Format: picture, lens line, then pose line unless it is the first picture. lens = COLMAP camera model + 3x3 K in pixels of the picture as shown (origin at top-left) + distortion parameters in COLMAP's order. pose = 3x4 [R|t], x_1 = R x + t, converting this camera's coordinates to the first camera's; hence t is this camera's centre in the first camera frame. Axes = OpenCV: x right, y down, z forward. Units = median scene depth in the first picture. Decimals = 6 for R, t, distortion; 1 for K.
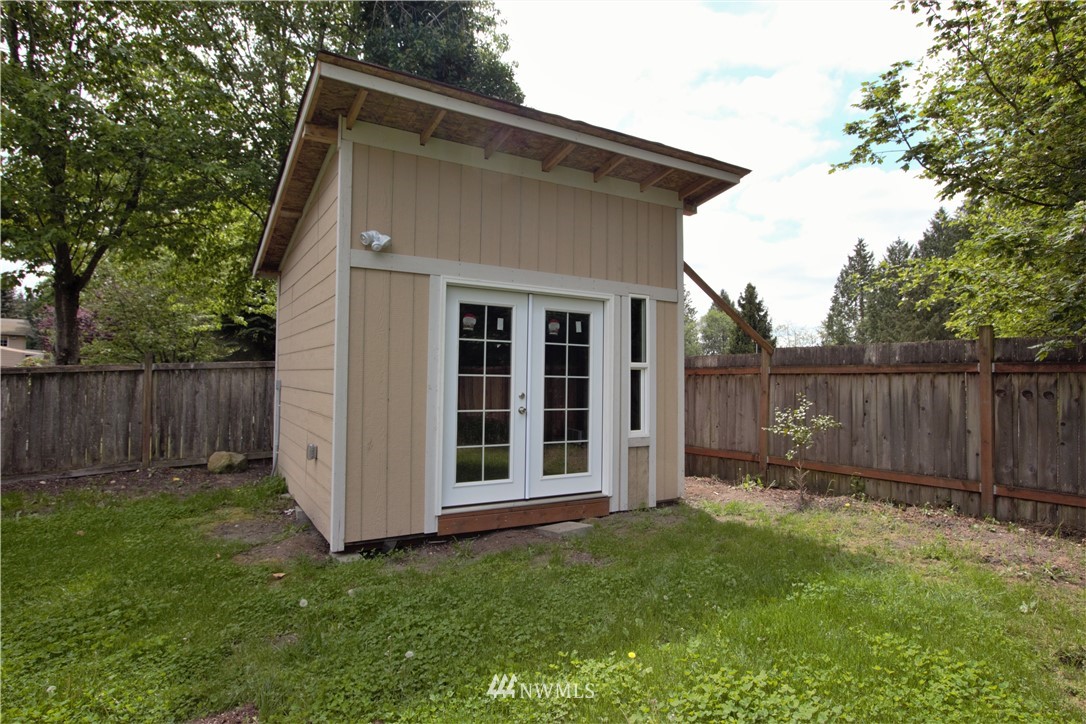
lens RADIAL K [[604.6, 0, 543.0], [0, 604.6, 362.0], [0, 0, 1]] dist [-0.018826, 0.000141]
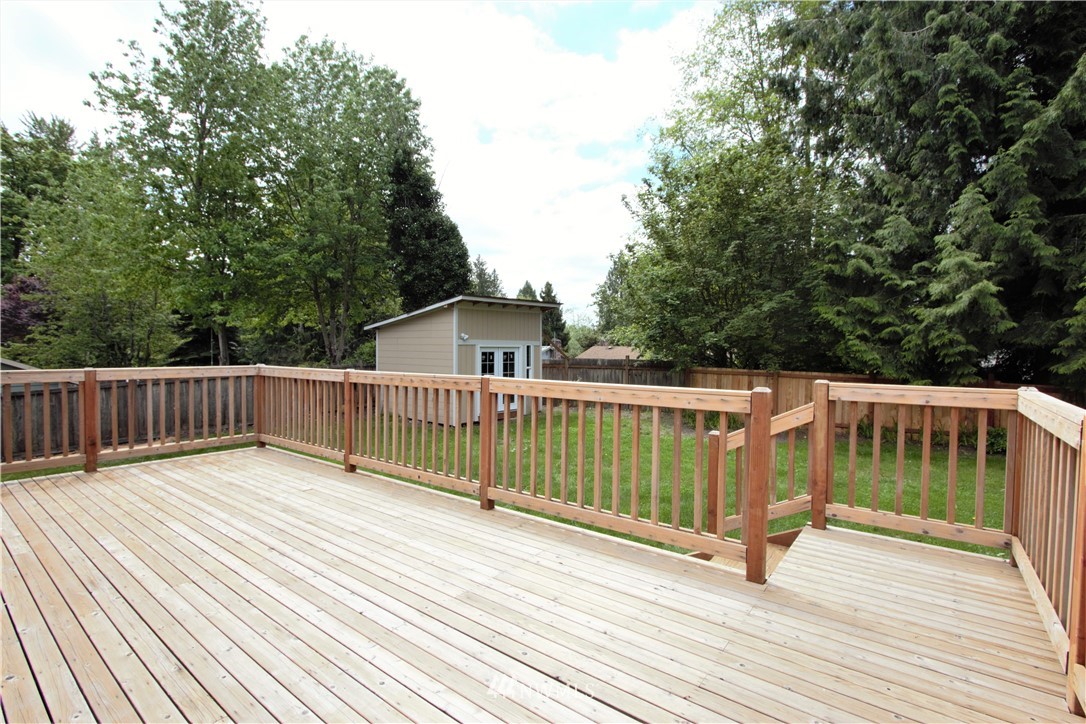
lens RADIAL K [[562.9, 0, 543.0], [0, 562.9, 362.0], [0, 0, 1]] dist [-0.017939, 0.001034]
pose [[0.944756, -0.019177, 0.327212, -0.713813], [-0.002075, 0.997917, 0.064477, -0.208867], [-0.327767, -0.061594, 0.942749, -1.725598]]
